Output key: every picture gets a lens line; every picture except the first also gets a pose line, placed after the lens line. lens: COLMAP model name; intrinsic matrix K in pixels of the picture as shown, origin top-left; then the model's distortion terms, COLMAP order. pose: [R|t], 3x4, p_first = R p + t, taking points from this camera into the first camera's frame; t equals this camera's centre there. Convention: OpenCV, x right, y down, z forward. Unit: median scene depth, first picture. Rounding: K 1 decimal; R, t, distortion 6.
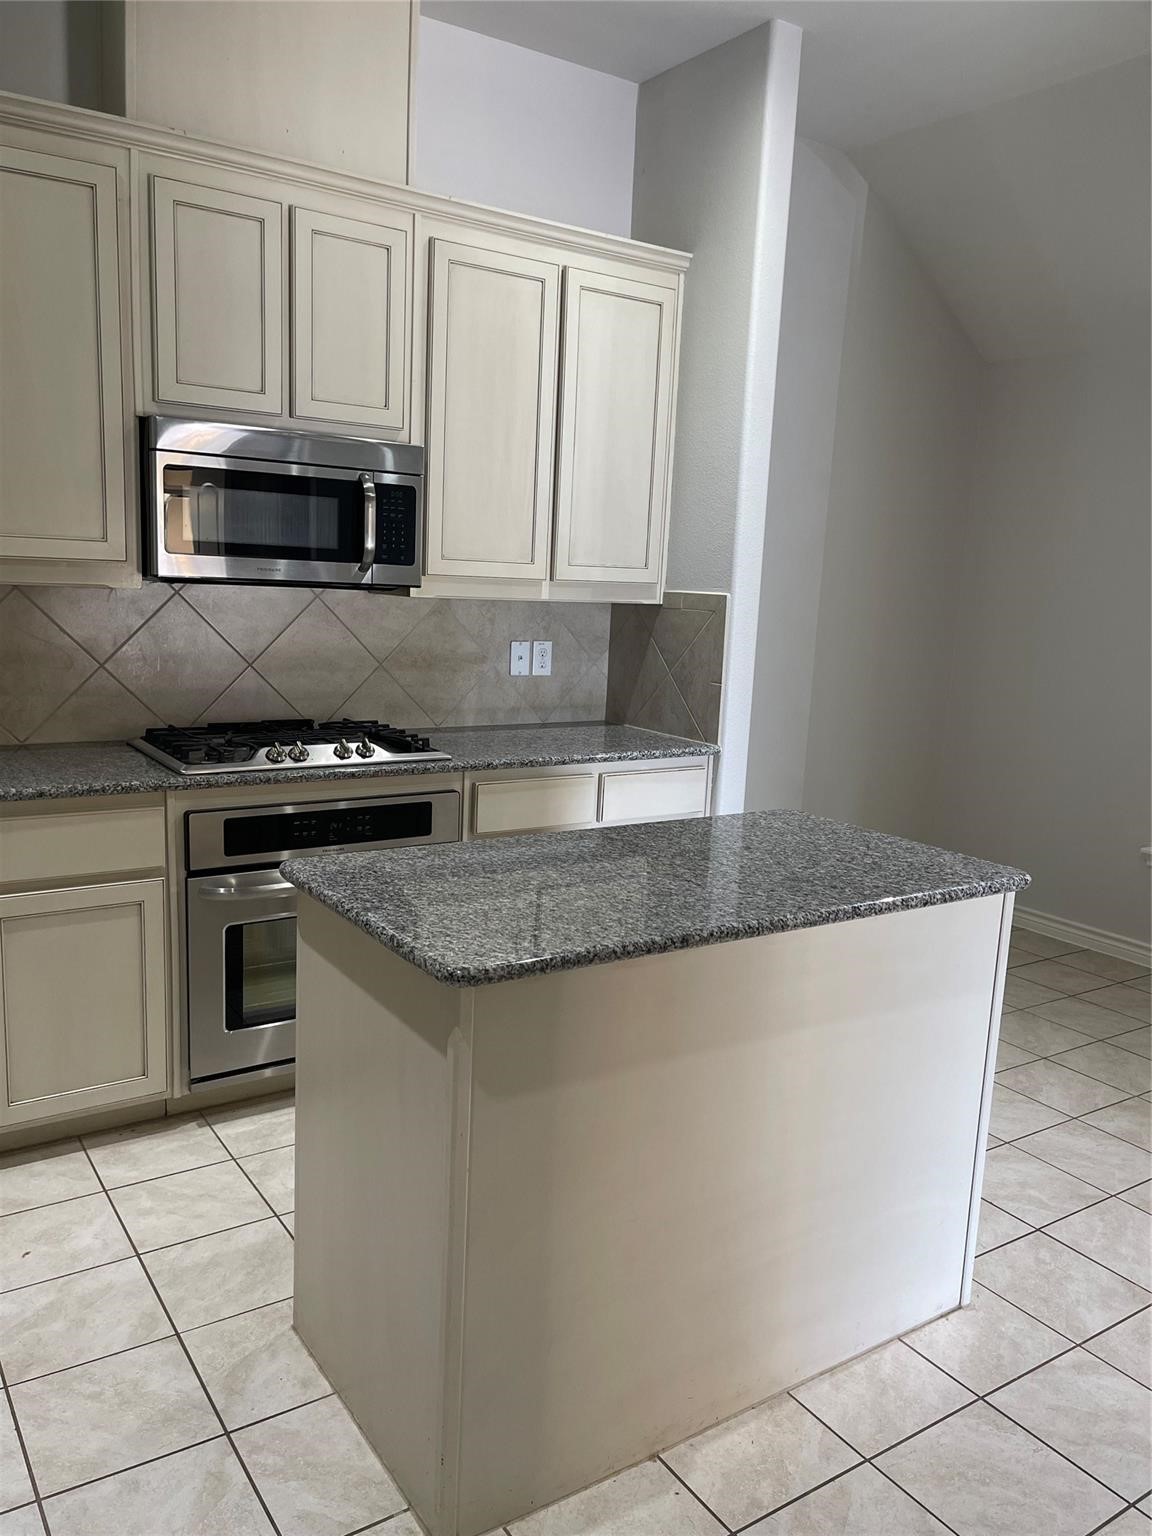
lens RADIAL K [[1157.4, 0, 567.0], [0, 1157.4, 774.1], [0, 0, 1]] dist [0.102038, -0.140671]
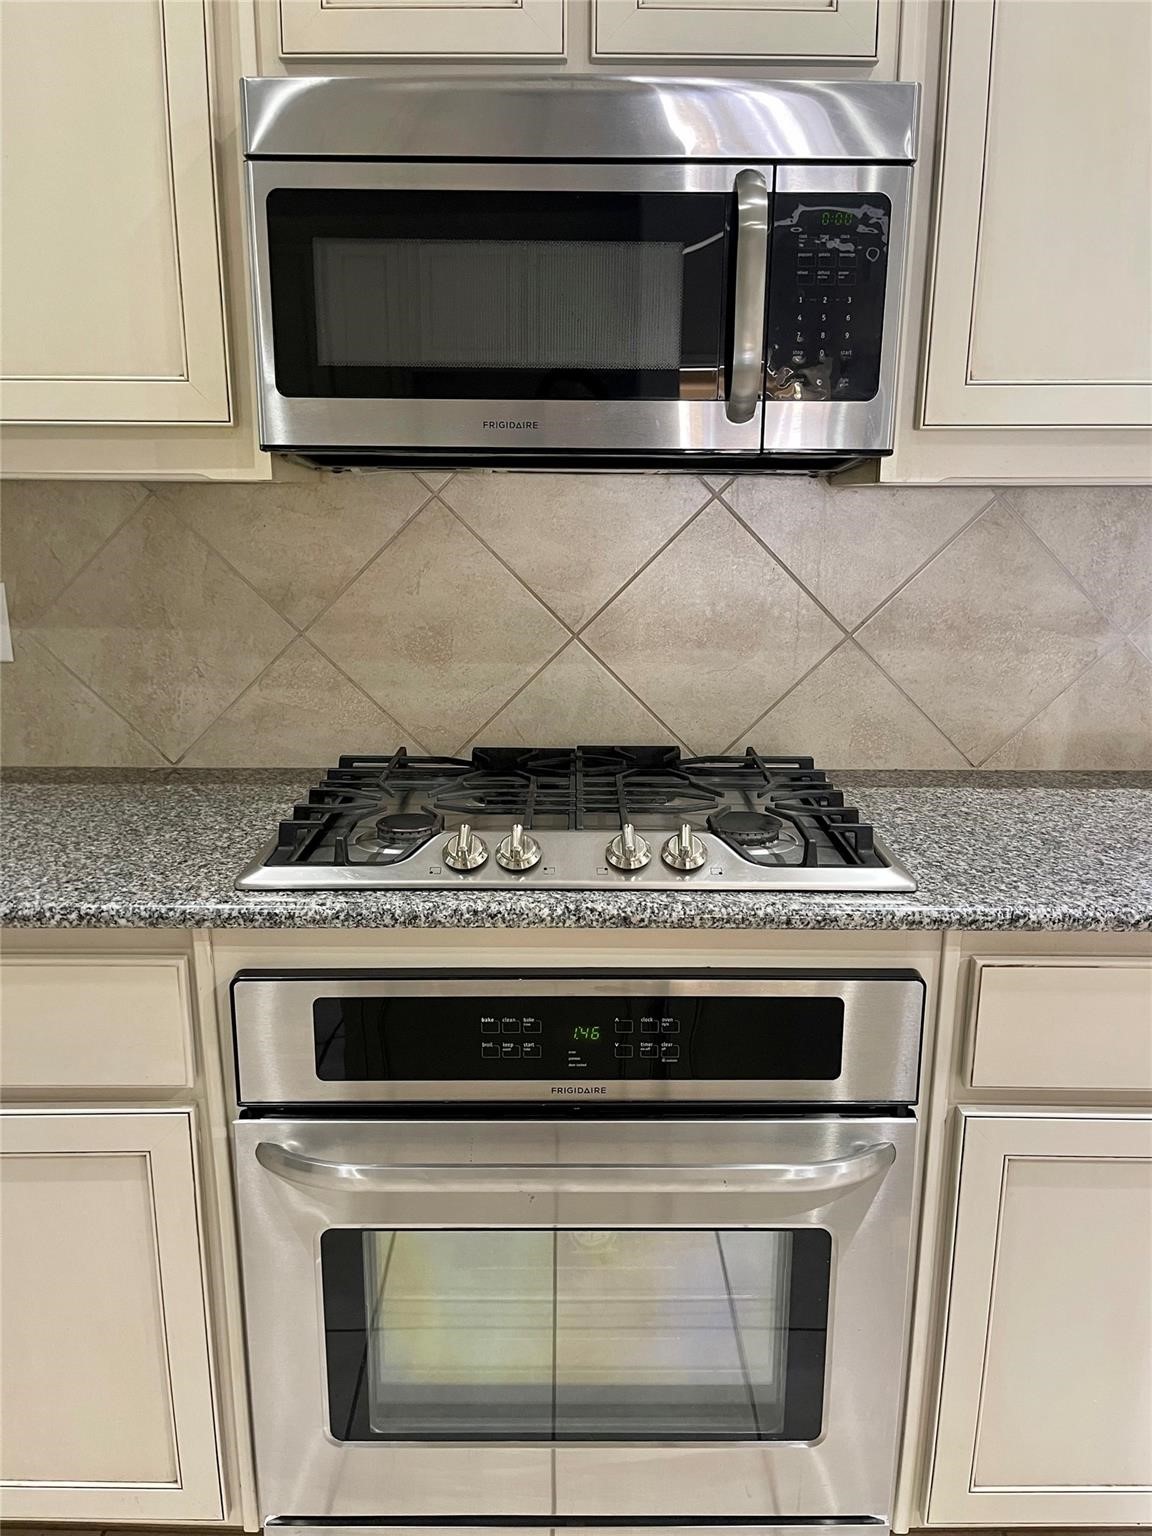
lens RADIAL K [[1183.6, 0, 576.6], [0, 1183.6, 748.0], [0, 0, 1]] dist [0.030369, -0.000918]
pose [[0.831116, 0.074371, -0.551103, 0.021718], [-0.063002, 0.997229, 0.039562, -0.069891], [0.552518, 0.001840, 0.833499, 0.613620]]
